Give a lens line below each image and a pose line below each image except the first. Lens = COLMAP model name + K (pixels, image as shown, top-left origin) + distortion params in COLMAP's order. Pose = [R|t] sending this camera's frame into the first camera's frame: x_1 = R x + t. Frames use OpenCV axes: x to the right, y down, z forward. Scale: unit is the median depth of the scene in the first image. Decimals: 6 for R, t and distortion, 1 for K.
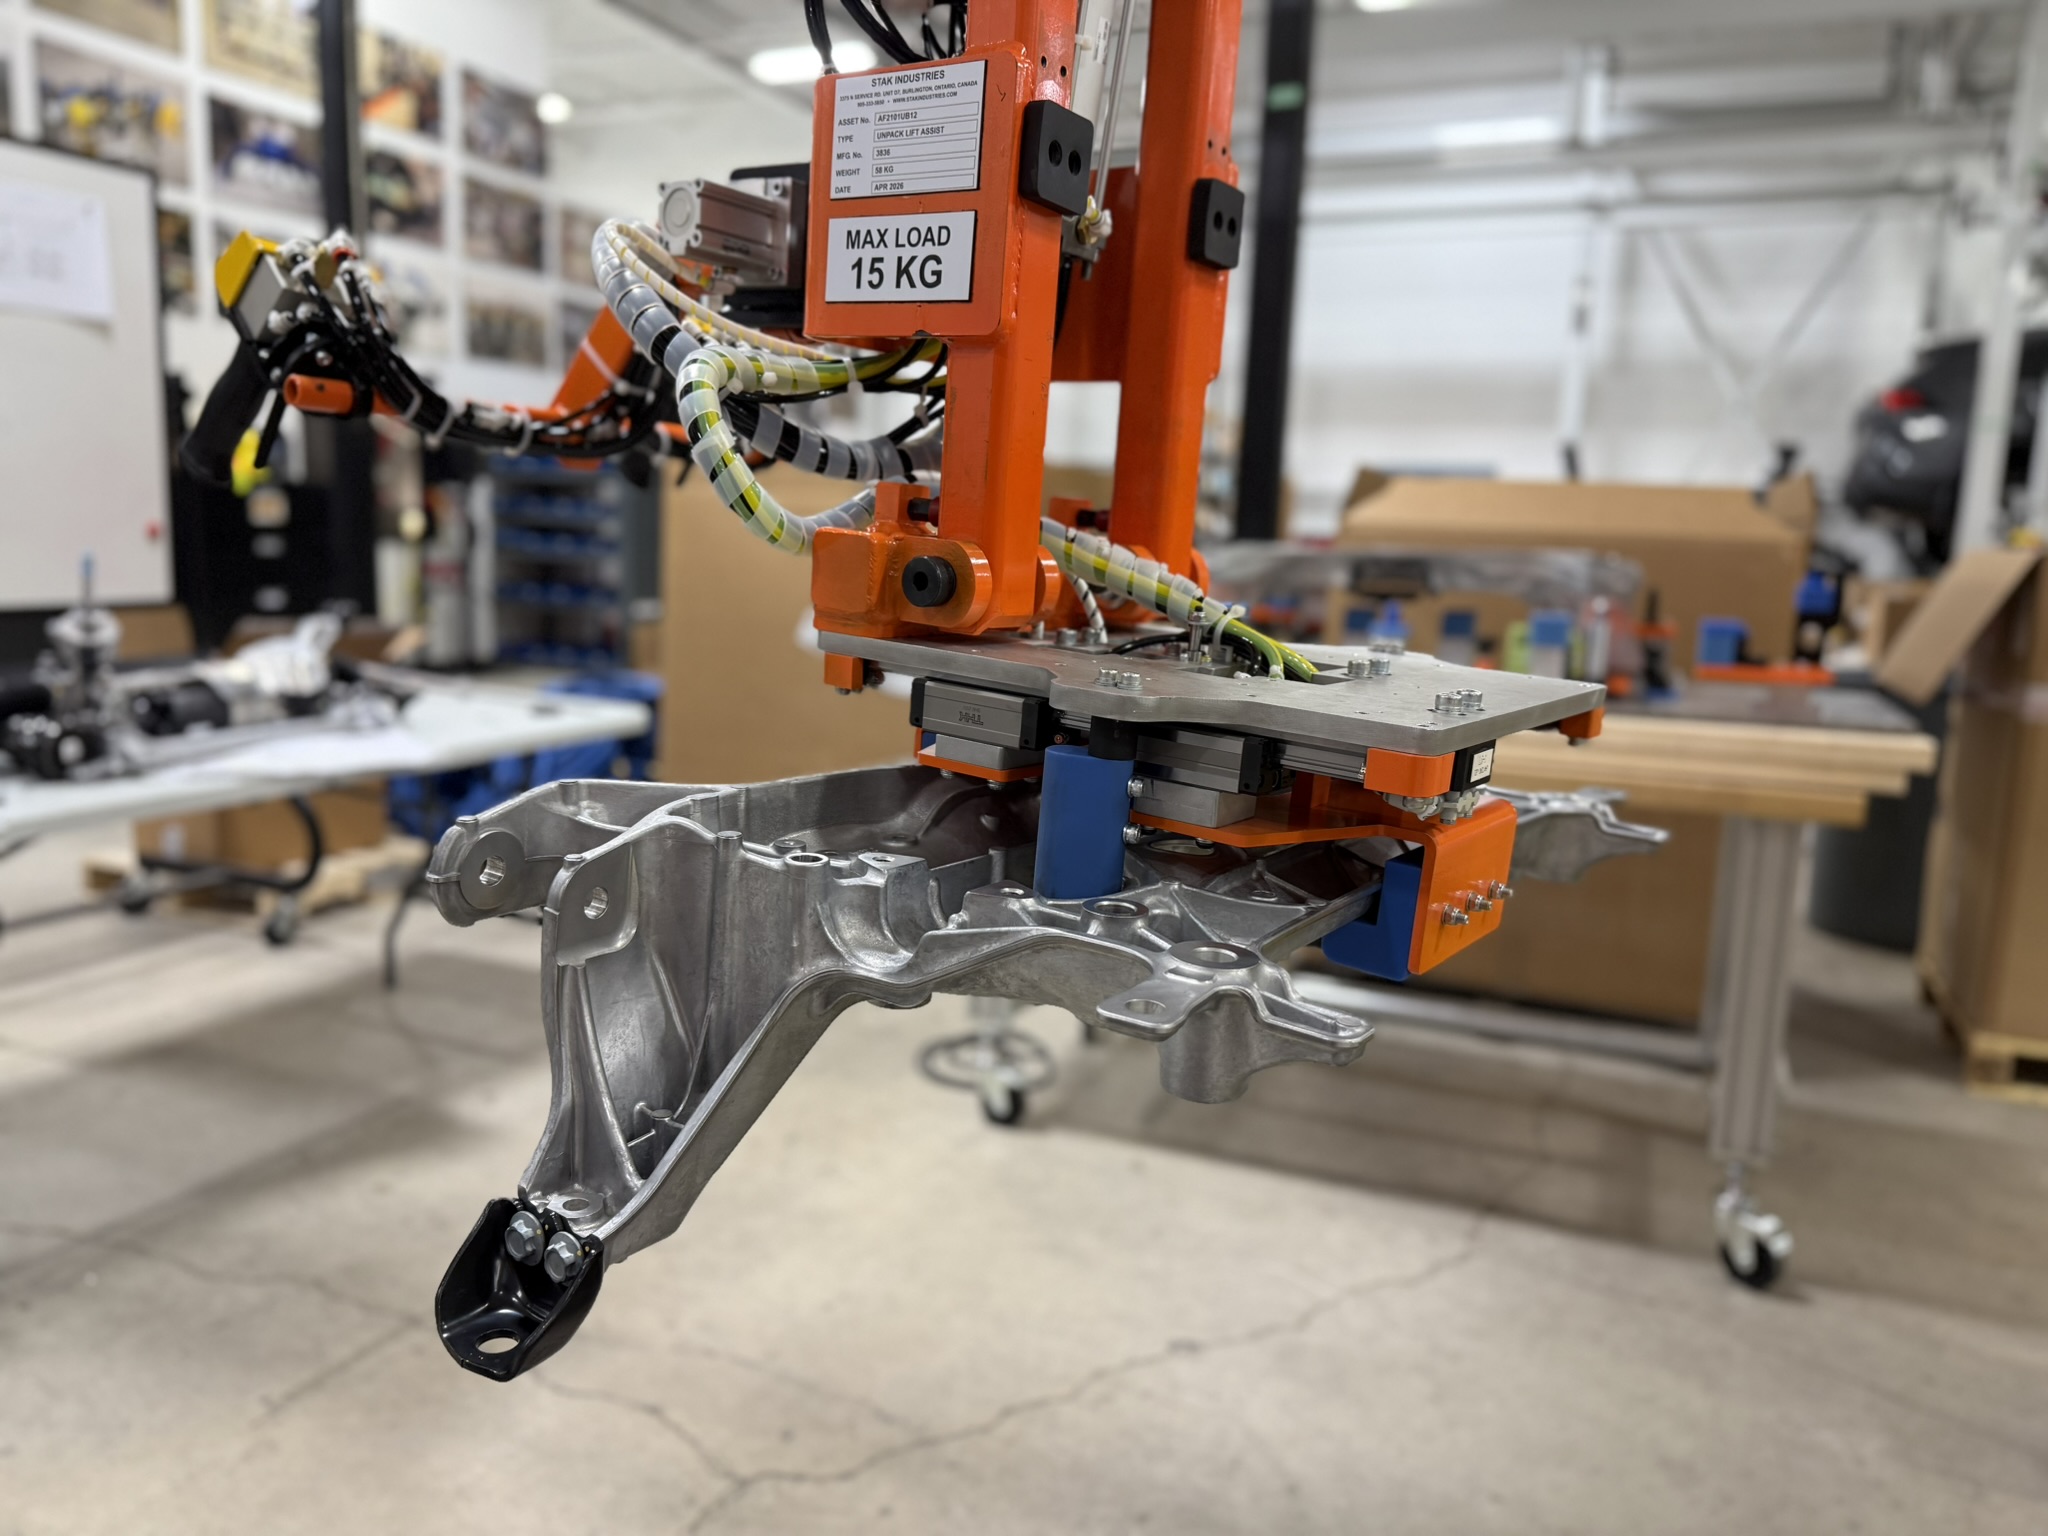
lens RADIAL K [[1466.6, 0, 1020.3], [0, 1466.6, 771.3], [0, 0, 1]] dist [0.002496, -0.004861]
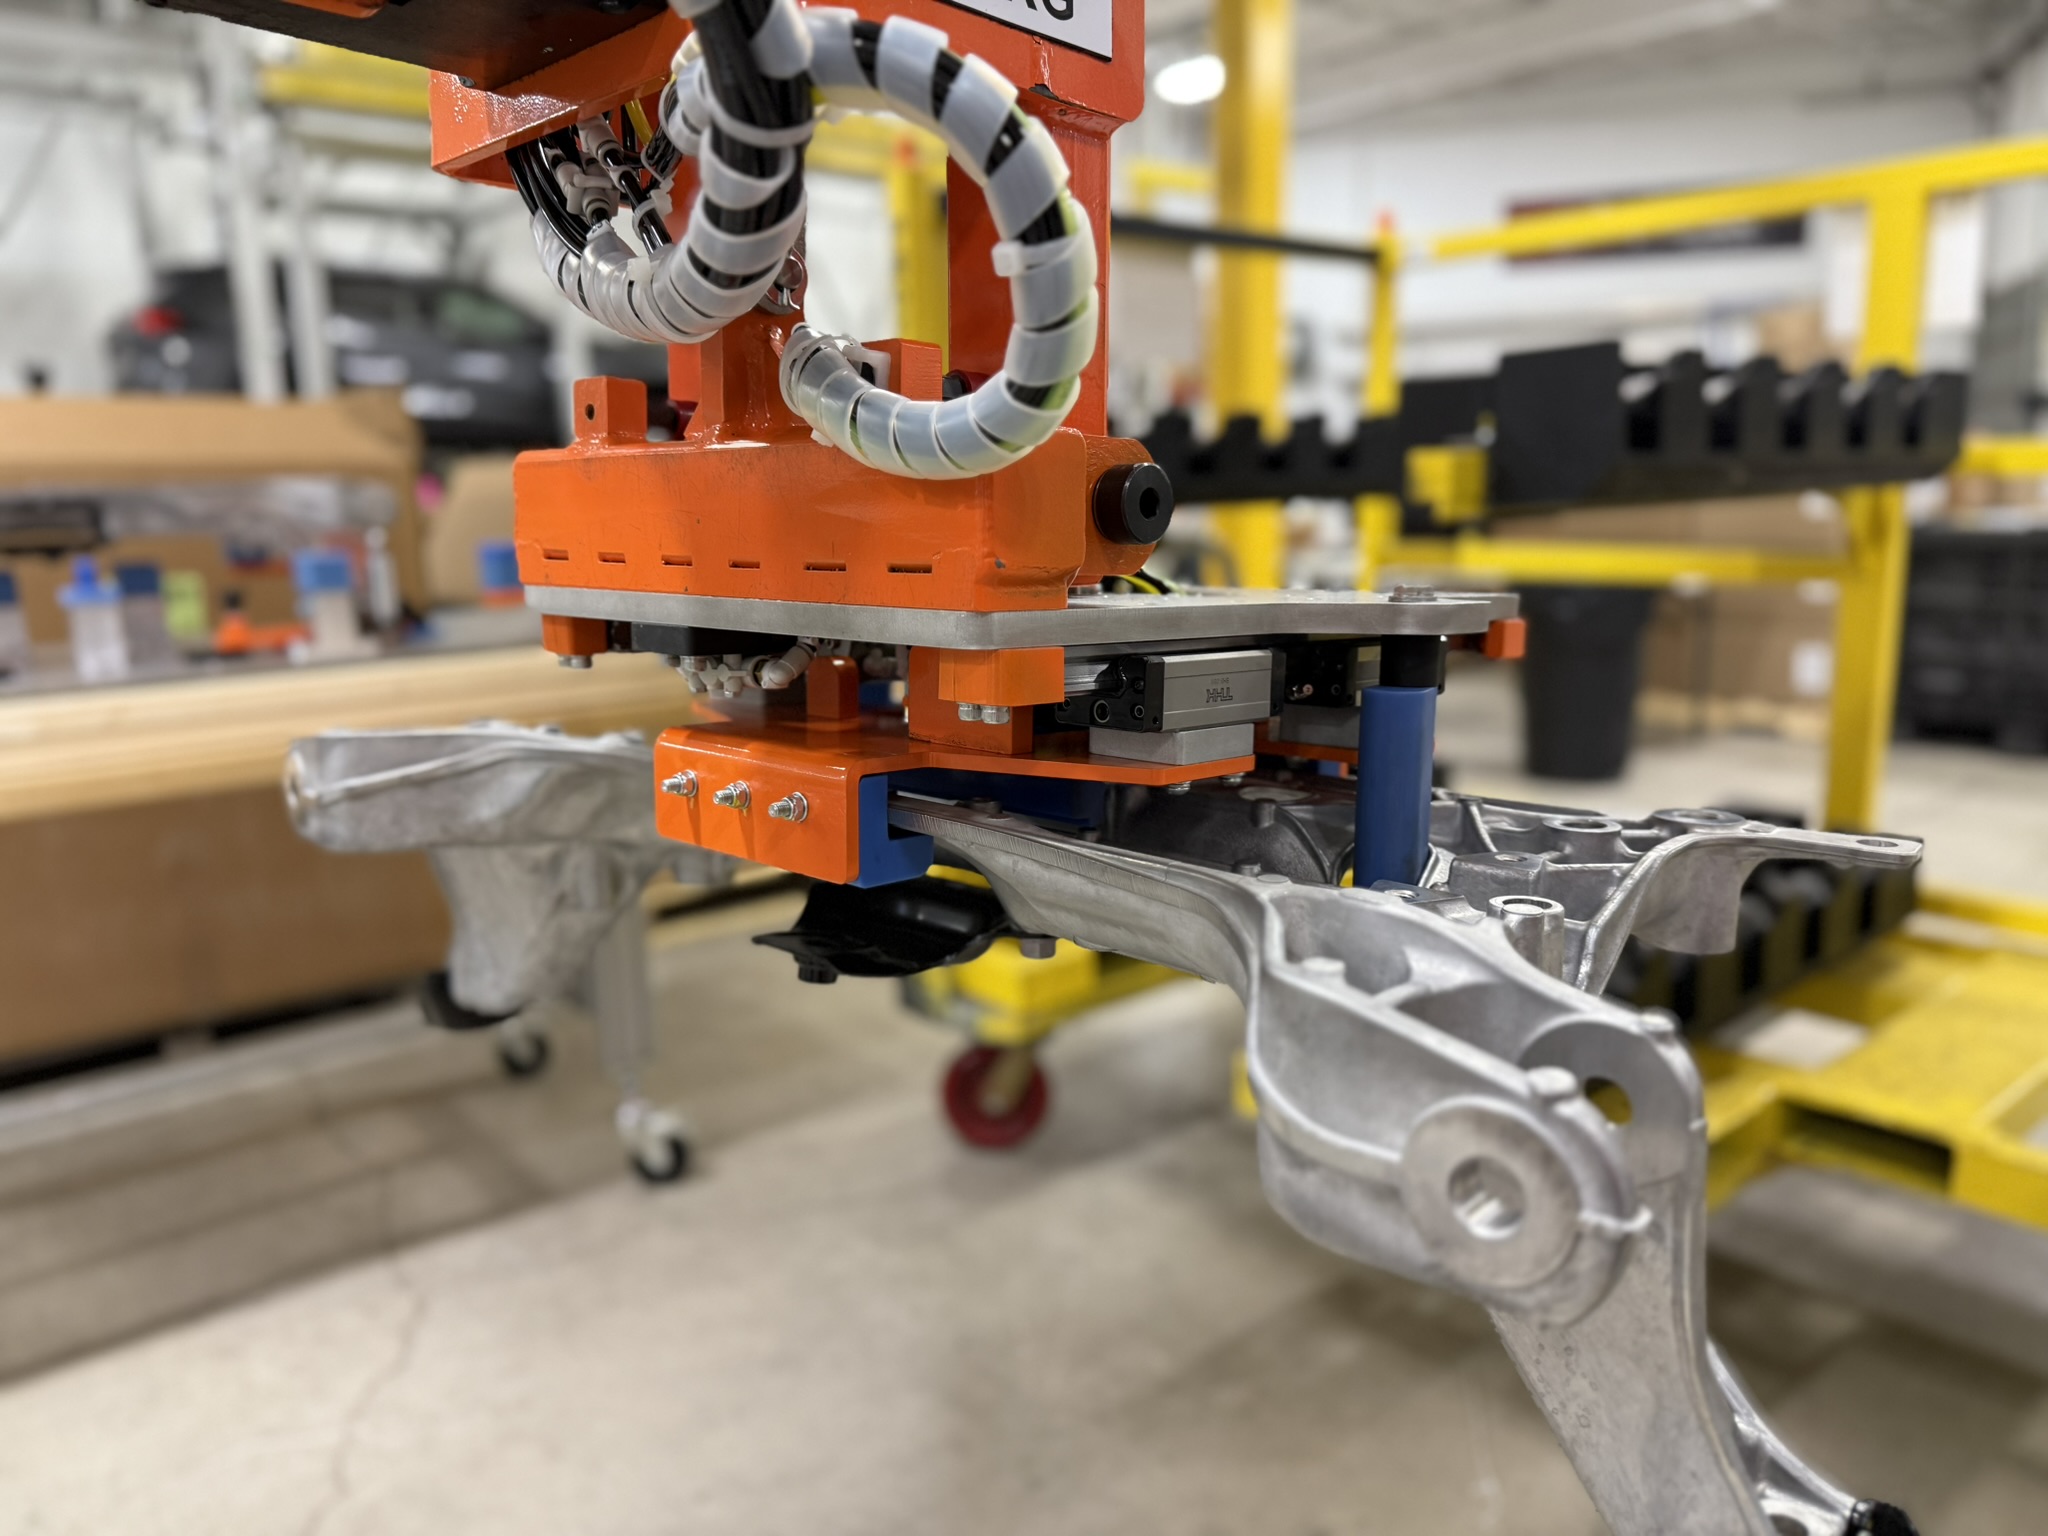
lens RADIAL K [[1479.8, 0, 1028.1], [0, 1479.8, 757.6], [0, 0, 1]] dist [0.013004, -0.001750]
pose [[0.452290, -0.208932, 0.867053, -0.204756], [0.179889, 0.973564, 0.140760, -0.036235], [-0.873541, 0.092309, 0.477917, 0.227867]]
